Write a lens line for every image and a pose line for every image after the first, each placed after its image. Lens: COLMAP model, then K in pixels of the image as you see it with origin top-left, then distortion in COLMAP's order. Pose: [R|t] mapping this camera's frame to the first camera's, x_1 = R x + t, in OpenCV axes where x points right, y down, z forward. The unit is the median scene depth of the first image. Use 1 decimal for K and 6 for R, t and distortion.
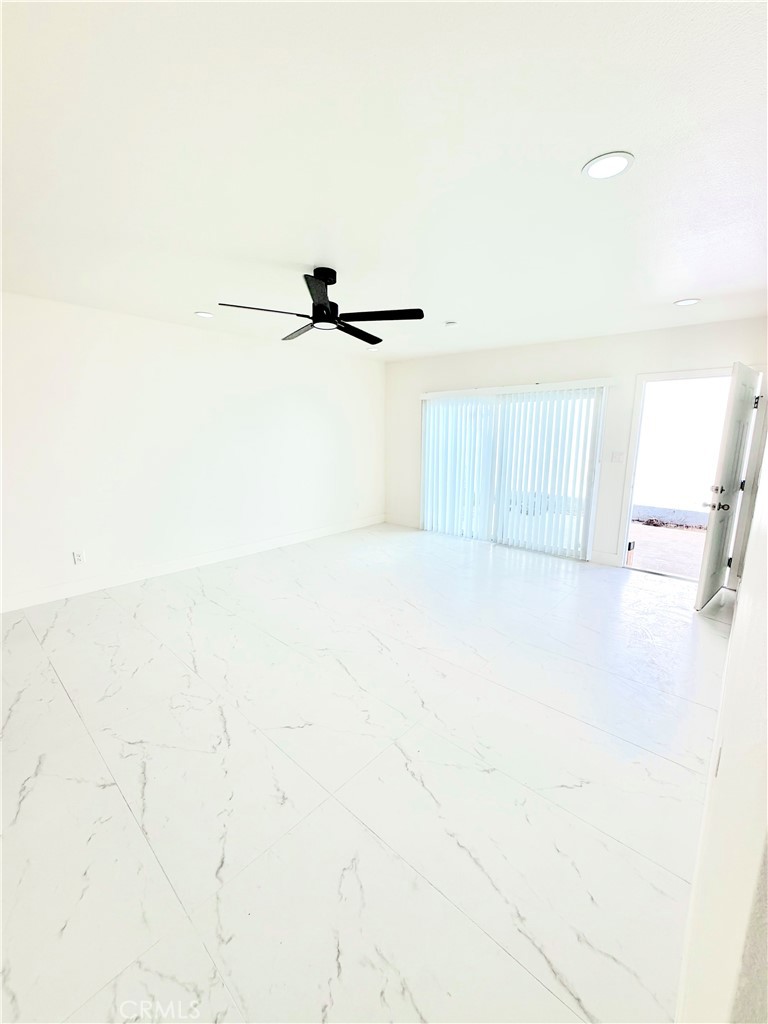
lens RADIAL K [[409.5, 0, 384.1], [0, 409.5, 512.9], [0, 0, 1]] dist [-0.000492, 0.000541]
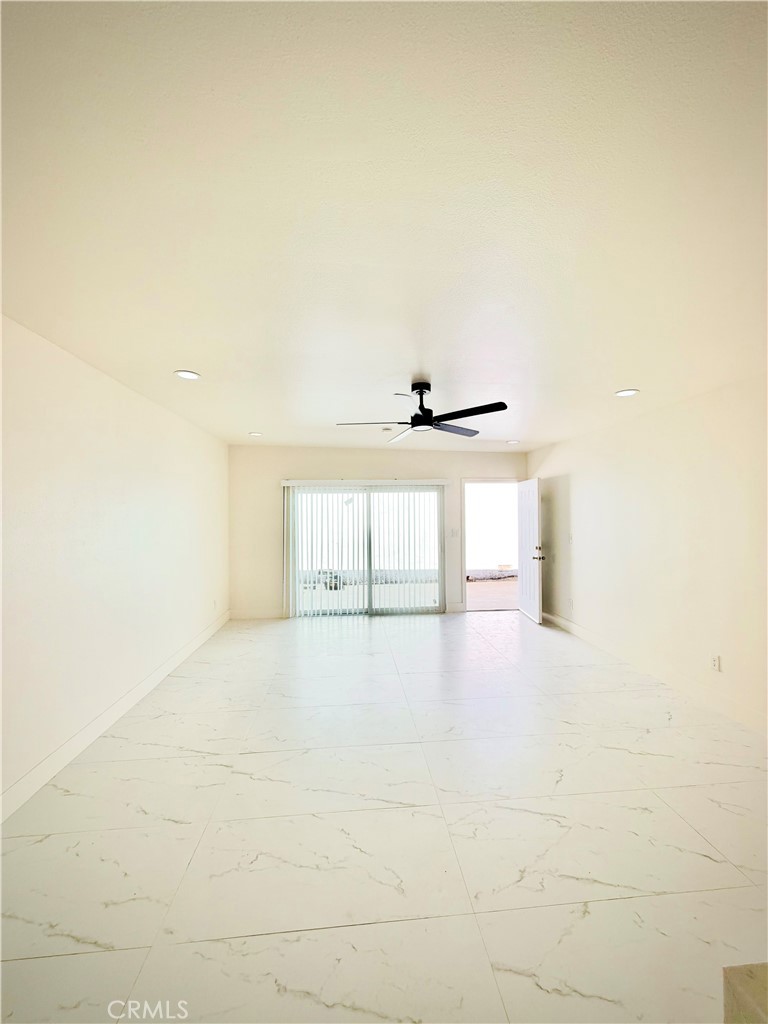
lens RADIAL K [[409.5, 0, 386.9], [0, 409.5, 509.8], [0, 0, 1]] dist [-0.000492, 0.000541]
pose [[0.673041, 0.000482, 0.739605, -0.586049], [0.151822, 0.978614, -0.138795, -0.048325], [-0.723855, 0.205703, 0.658574, 0.194650]]
